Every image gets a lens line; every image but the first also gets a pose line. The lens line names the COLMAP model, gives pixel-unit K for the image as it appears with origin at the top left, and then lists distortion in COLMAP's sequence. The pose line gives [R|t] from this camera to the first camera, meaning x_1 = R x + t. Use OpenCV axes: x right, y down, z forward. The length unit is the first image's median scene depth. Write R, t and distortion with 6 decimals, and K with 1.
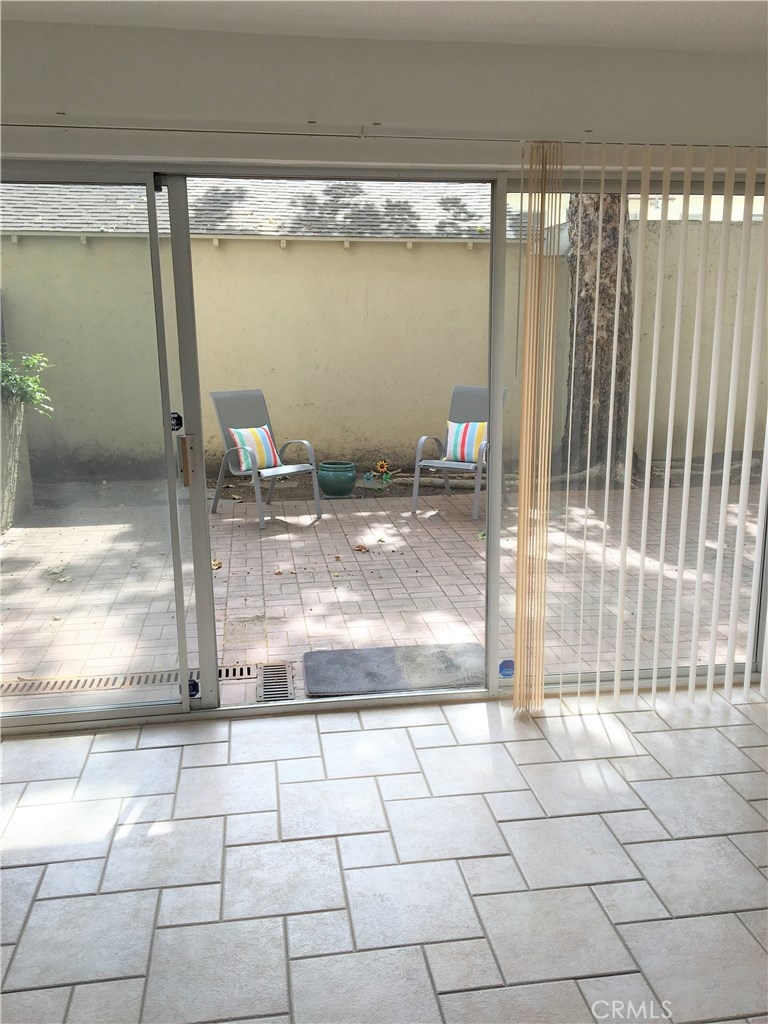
lens RADIAL K [[888.9, 0, 392.6], [0, 888.9, 465.8], [0, 0, 1]] dist [0.047772, -0.006188]
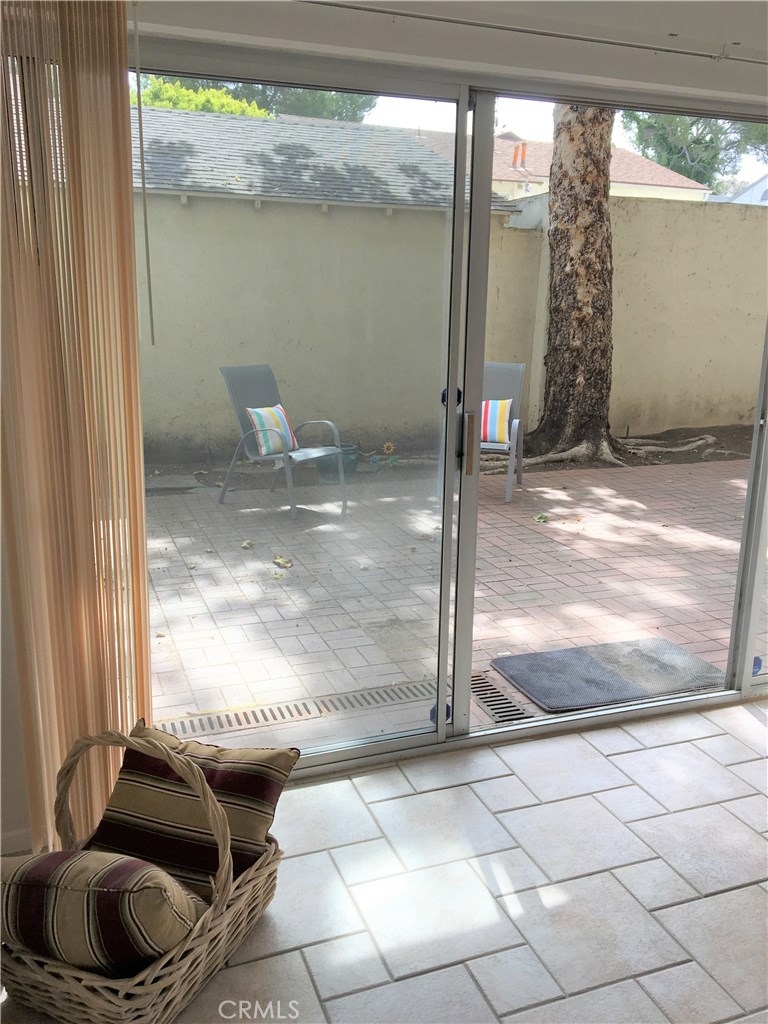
lens RADIAL K [[888.9, 0, 392.6], [0, 888.9, 465.8], [0, 0, 1]] dist [0.047772, -0.006188]
pose [[0.979053, -0.019032, 0.202716, -0.255458], [0.014662, 0.999627, 0.023036, -0.002868], [-0.203079, -0.019581, 0.978966, 0.110324]]
